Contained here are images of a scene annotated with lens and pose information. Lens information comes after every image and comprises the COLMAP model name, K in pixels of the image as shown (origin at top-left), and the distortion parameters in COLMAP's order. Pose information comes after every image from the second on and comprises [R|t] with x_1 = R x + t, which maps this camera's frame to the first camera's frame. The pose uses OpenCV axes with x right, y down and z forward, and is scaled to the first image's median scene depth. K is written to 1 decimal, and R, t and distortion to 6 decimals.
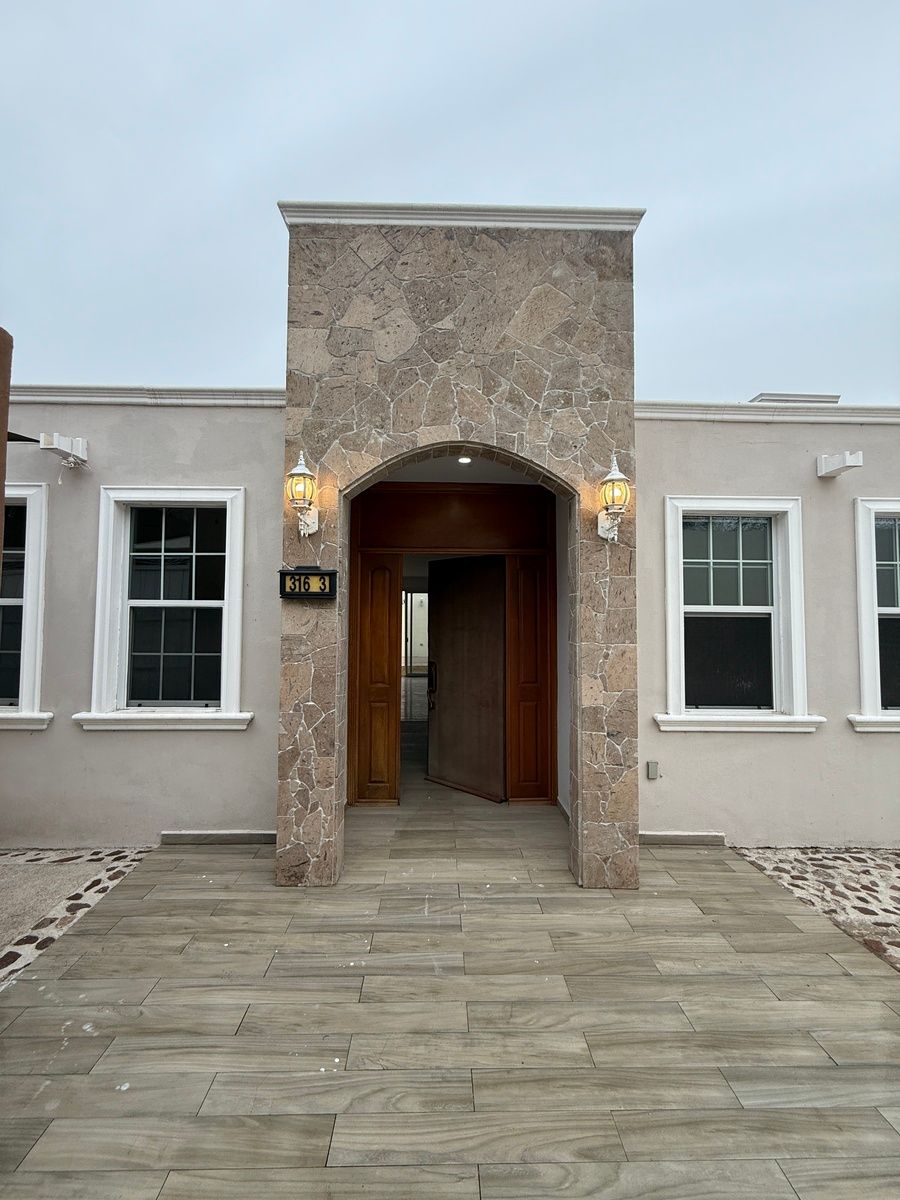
lens RADIAL K [[479.5, 0, 444.0], [0, 479.5, 600.1], [0, 0, 1]] dist [0.001172, -0.000807]
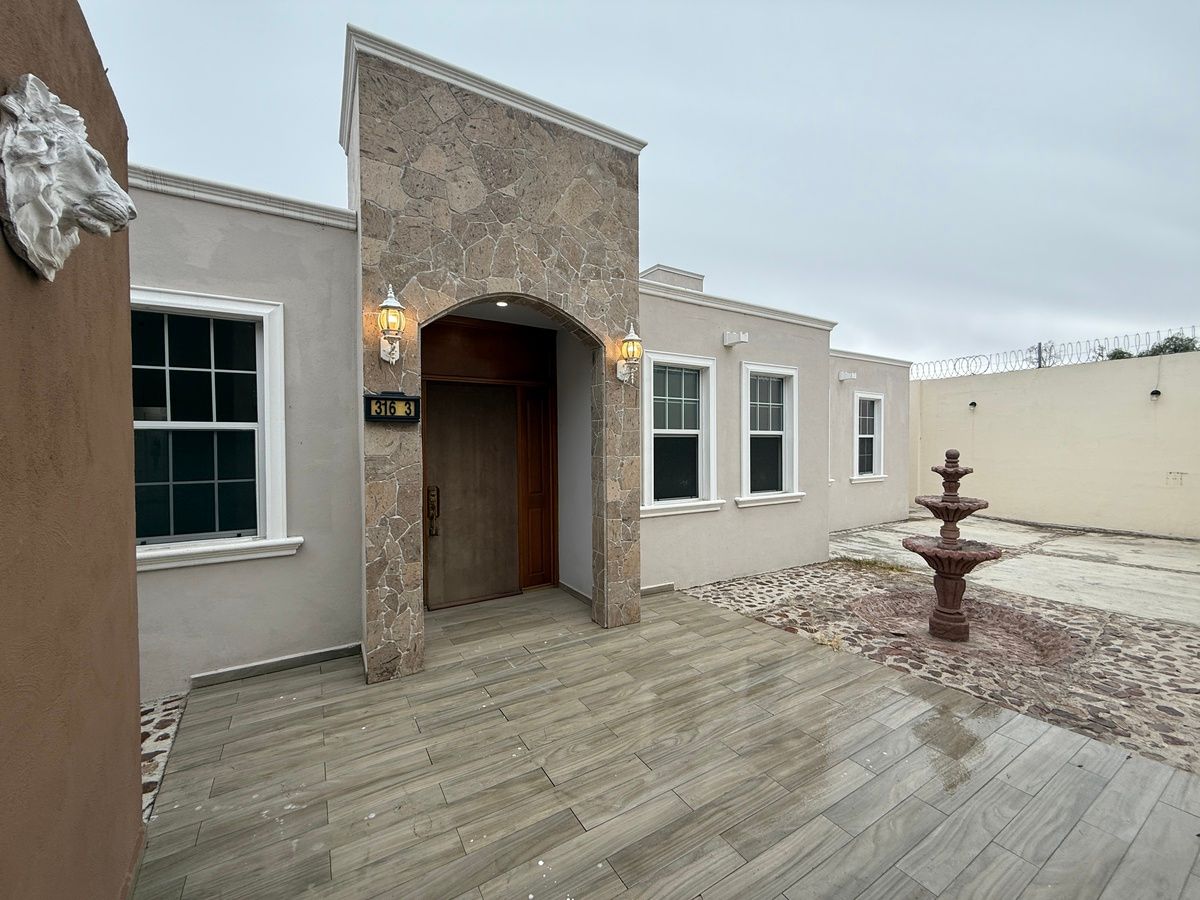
lens RADIAL K [[479.5, 0, 597.8], [0, 479.5, 452.5], [0, 0, 1]] dist [0.001172, -0.000807]
pose [[0.866217, -0.022164, 0.499177, -0.411785], [-0.007945, 0.998279, 0.058111, -0.000786], [-0.499606, -0.054303, 0.864549, -0.171738]]
